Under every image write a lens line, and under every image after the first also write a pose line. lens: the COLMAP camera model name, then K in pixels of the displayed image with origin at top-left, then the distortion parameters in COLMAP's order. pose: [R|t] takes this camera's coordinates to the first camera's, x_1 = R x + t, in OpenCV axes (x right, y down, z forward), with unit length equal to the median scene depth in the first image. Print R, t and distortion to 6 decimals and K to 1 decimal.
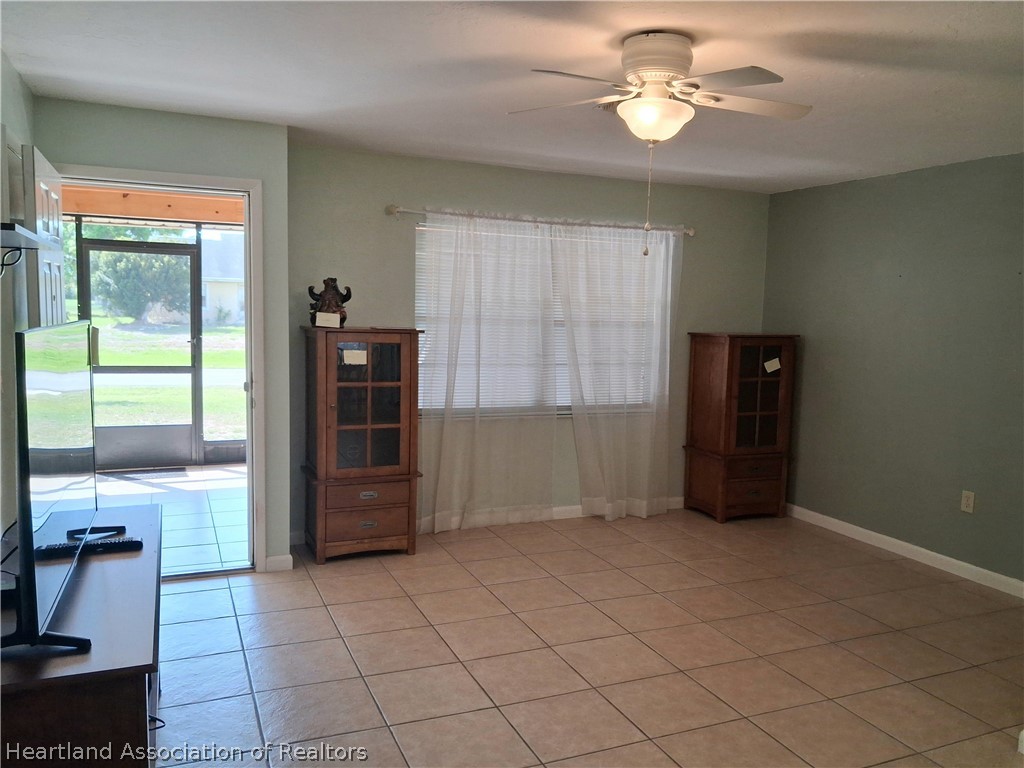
lens RADIAL K [[817.1, 0, 529.4], [0, 817.1, 397.6], [0, 0, 1]] dist [-0.005902, -0.008089]
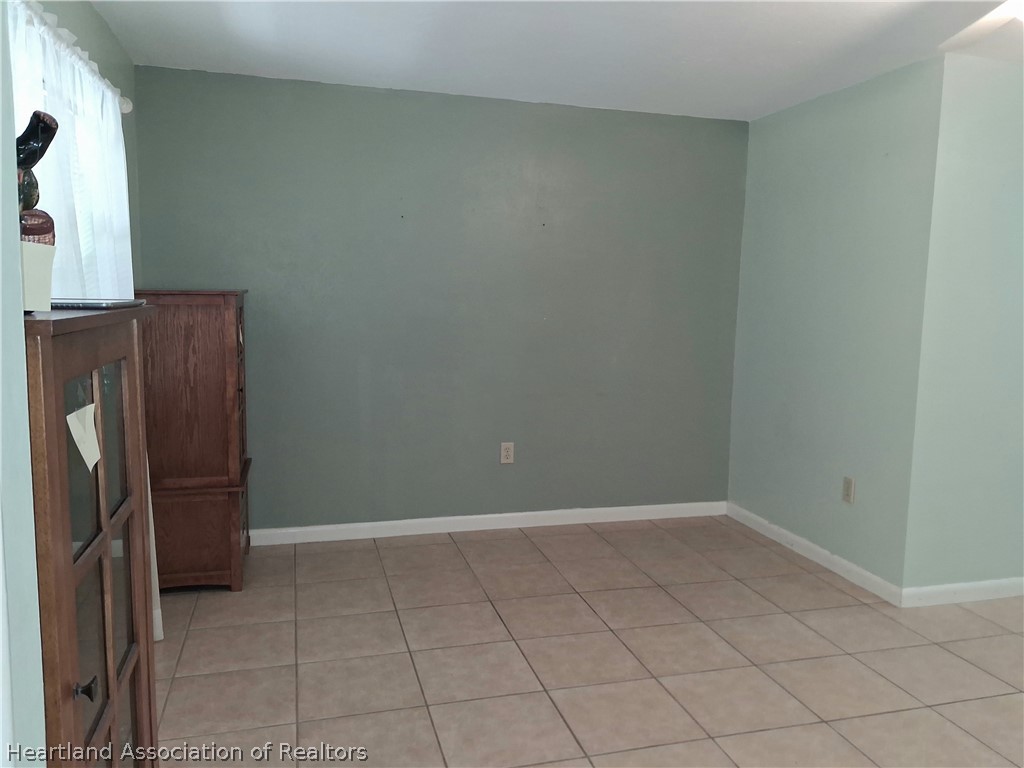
lens RADIAL K [[798.8, 0, 535.8], [0, 798.8, 382.8], [0, 0, 1]] dist [0.013221, -0.011958]
pose [[0.126023, -0.143721, 0.981561, -0.401200], [0.093067, 0.986799, 0.132539, -0.082733], [-0.987652, 0.074648, 0.137735, 0.826769]]
